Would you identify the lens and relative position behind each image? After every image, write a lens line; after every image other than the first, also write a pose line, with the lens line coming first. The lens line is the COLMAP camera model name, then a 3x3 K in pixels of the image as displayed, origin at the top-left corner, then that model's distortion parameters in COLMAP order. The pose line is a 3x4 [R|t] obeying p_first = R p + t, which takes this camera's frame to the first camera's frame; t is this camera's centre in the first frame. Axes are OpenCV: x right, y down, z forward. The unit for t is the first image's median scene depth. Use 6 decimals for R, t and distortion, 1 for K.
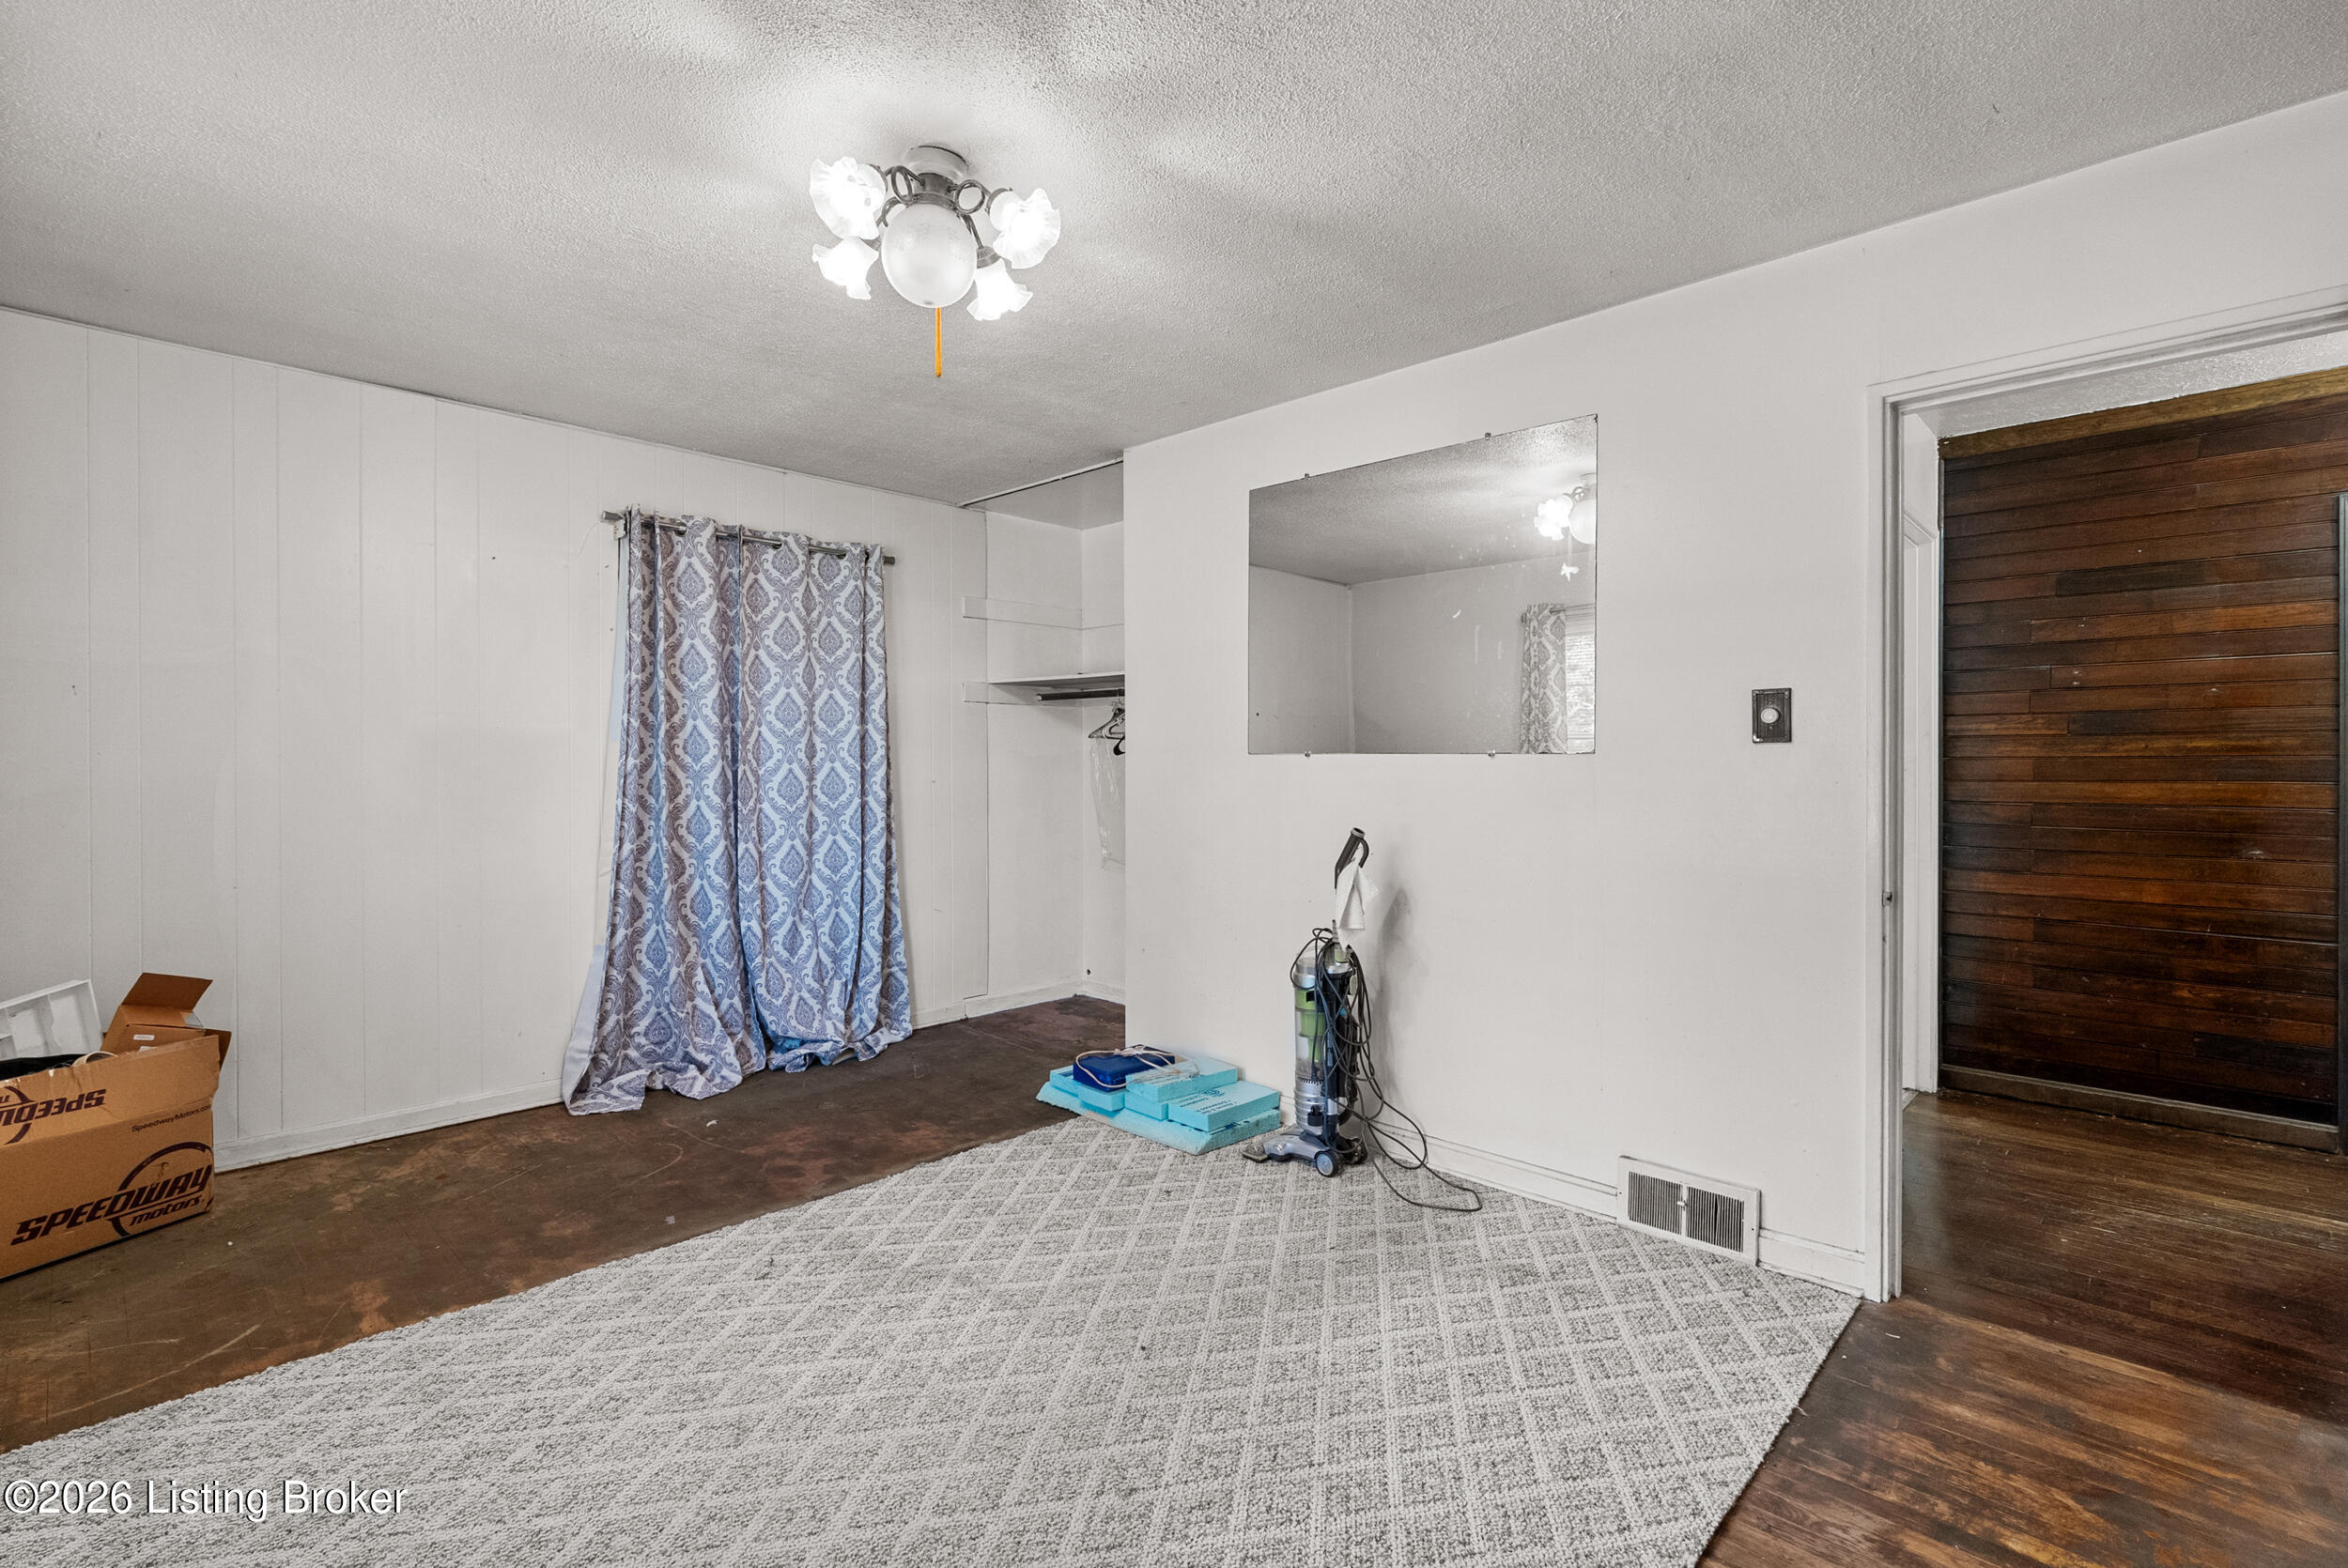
lens RADIAL K [[1069.3, 0, 1180.5], [0, 1069.3, 771.5], [0, 0, 1]] dist [-0.006798, 0.002693]
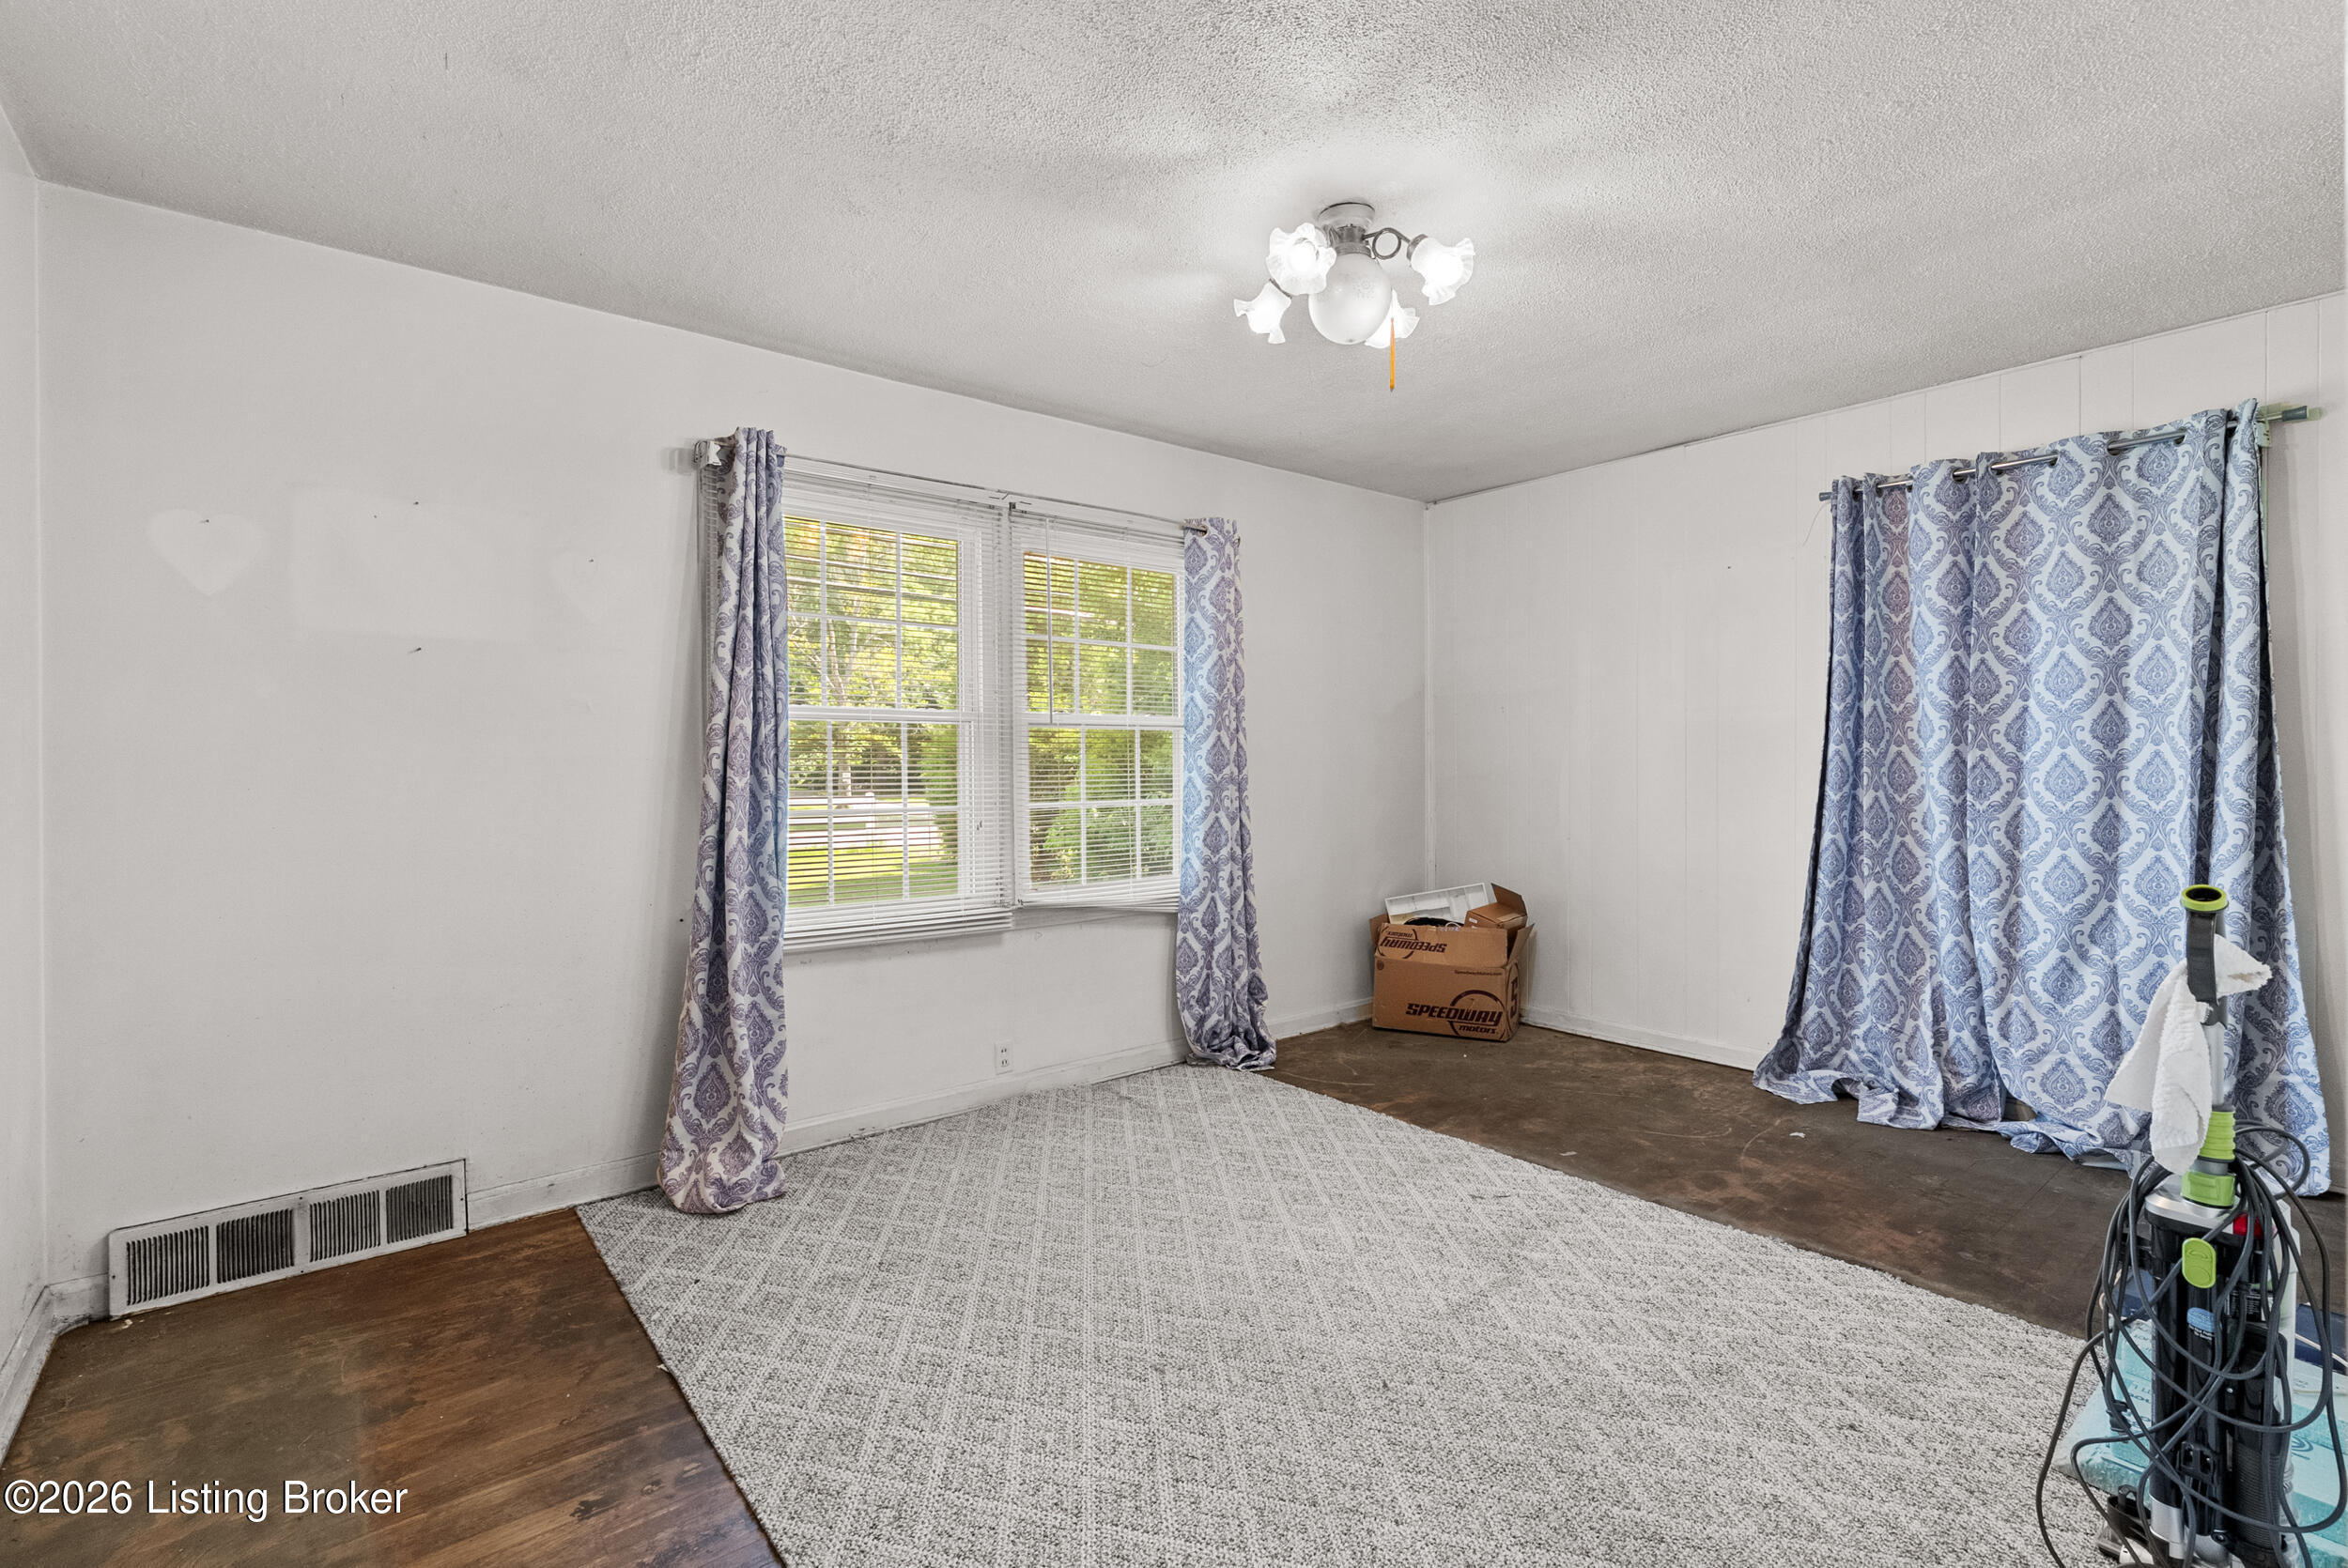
lens RADIAL K [[1069.3, 0, 1181.7], [0, 1069.3, 773.3], [0, 0, 1]] dist [-0.006798, 0.002693]
pose [[-0.121216, 0.010298, -0.992573, 0.591690], [-0.001257, 0.999944, 0.010528, 0.004999], [0.992625, 0.002524, -0.121196, 0.623952]]
